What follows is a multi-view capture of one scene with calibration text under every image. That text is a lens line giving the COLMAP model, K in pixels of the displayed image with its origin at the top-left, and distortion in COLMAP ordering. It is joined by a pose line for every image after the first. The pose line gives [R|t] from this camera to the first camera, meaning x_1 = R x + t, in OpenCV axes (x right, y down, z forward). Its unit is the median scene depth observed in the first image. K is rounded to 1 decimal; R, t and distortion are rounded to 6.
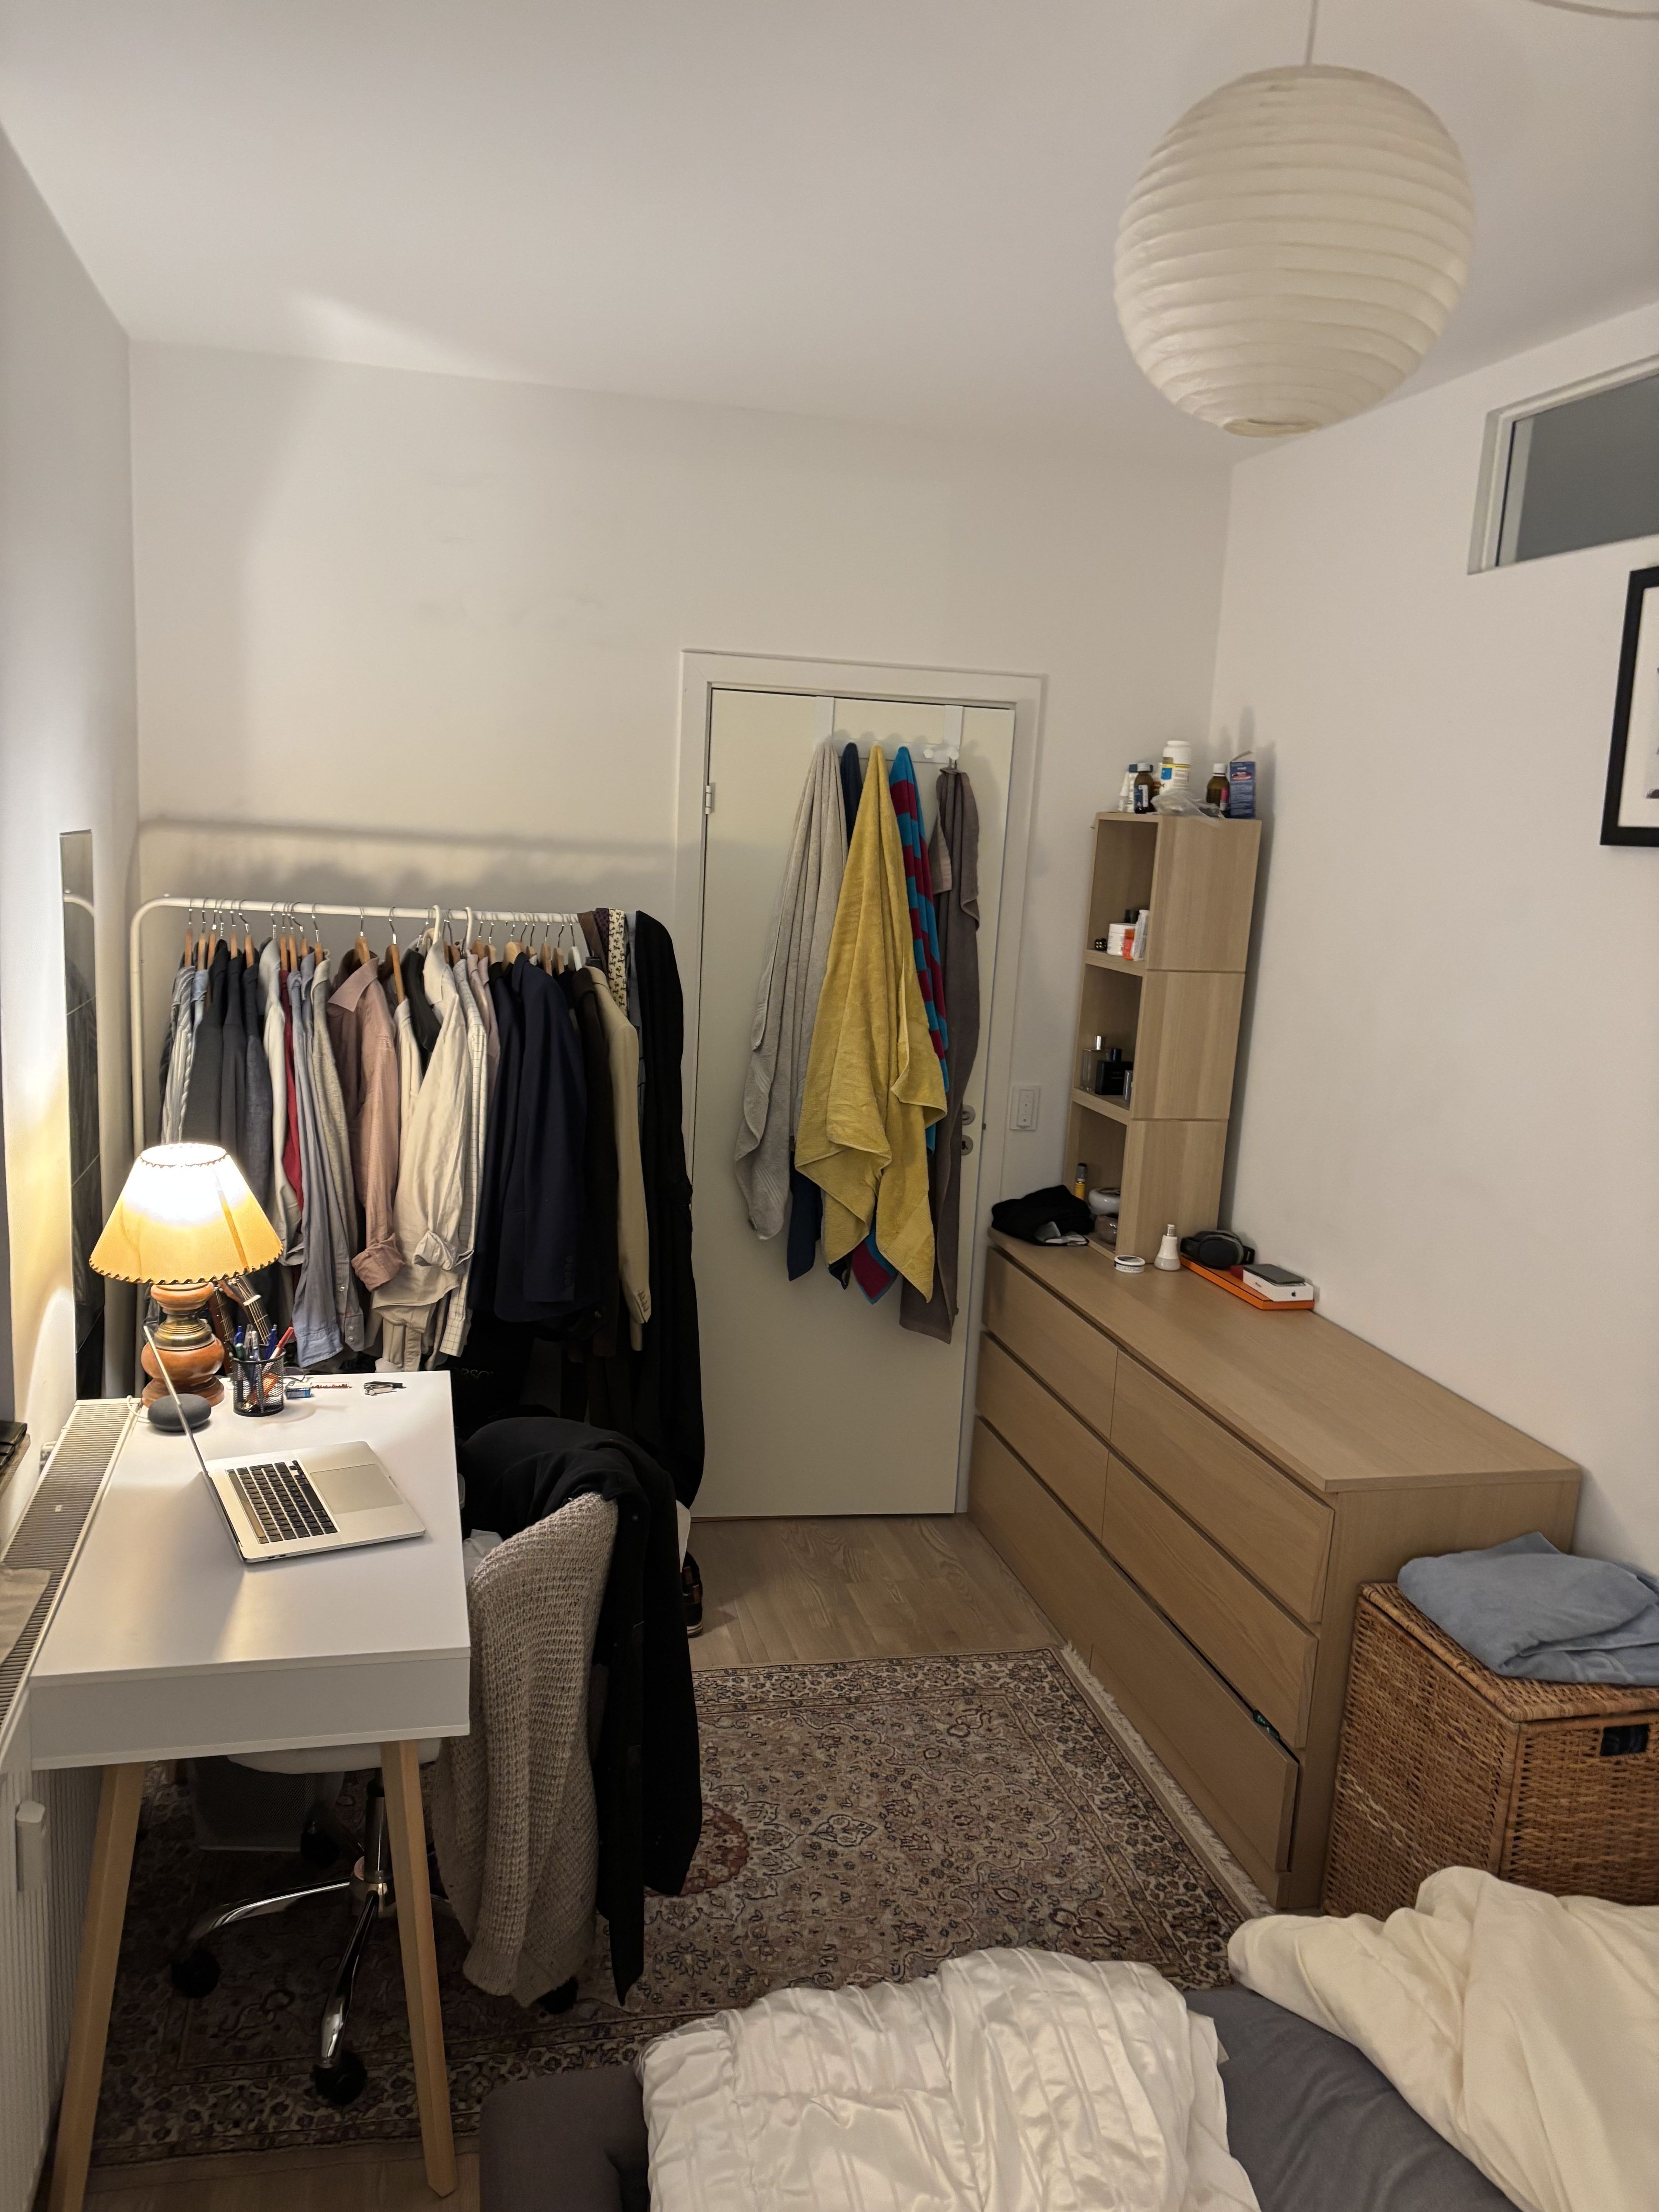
lens RADIAL K [[1682.2, 0, 827.1], [0, 1682.2, 1107.8], [0, 0, 1]] dist [0.000263, -0.003991]
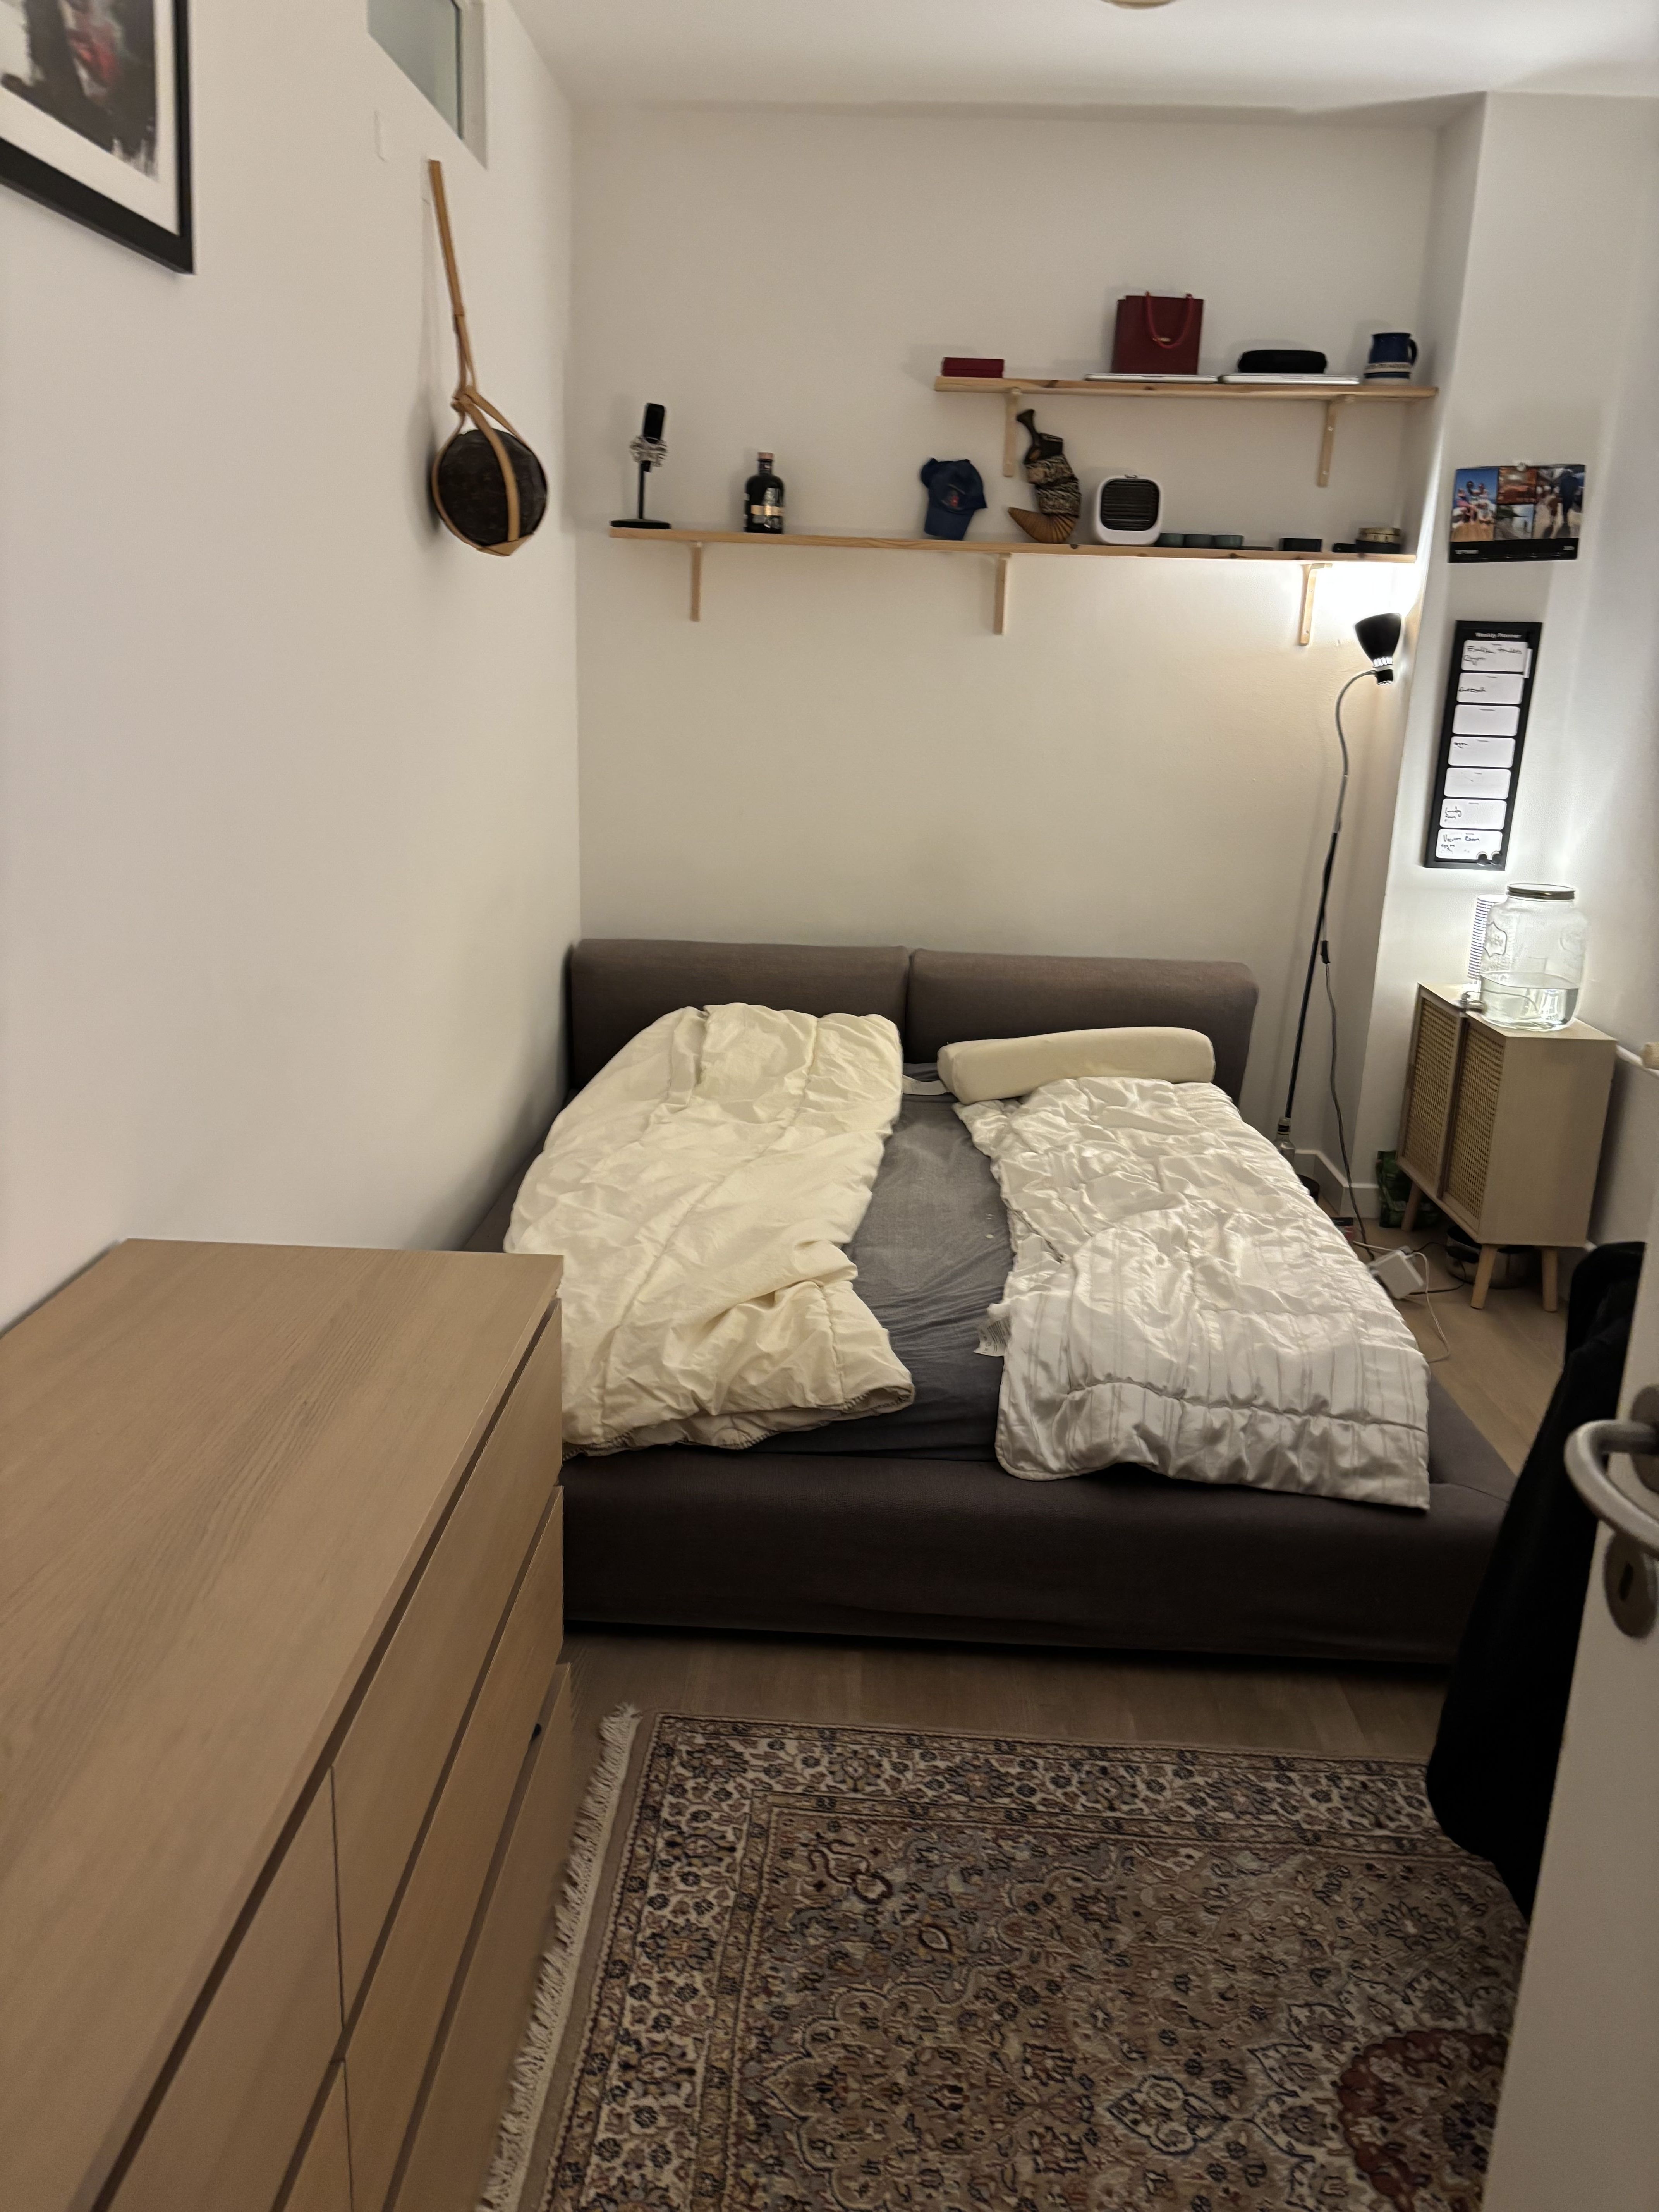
lens RADIAL K [[1682.2, 0, 821.7], [0, 1682.2, 1102.9], [0, 0, 1]] dist [0.000263, -0.003991]
pose [[-0.956913, -0.157025, 0.244253, 0.037912], [-0.032840, 0.894297, 0.446266, -0.127552], [-0.288510, 0.419017, -0.860922, 1.416126]]
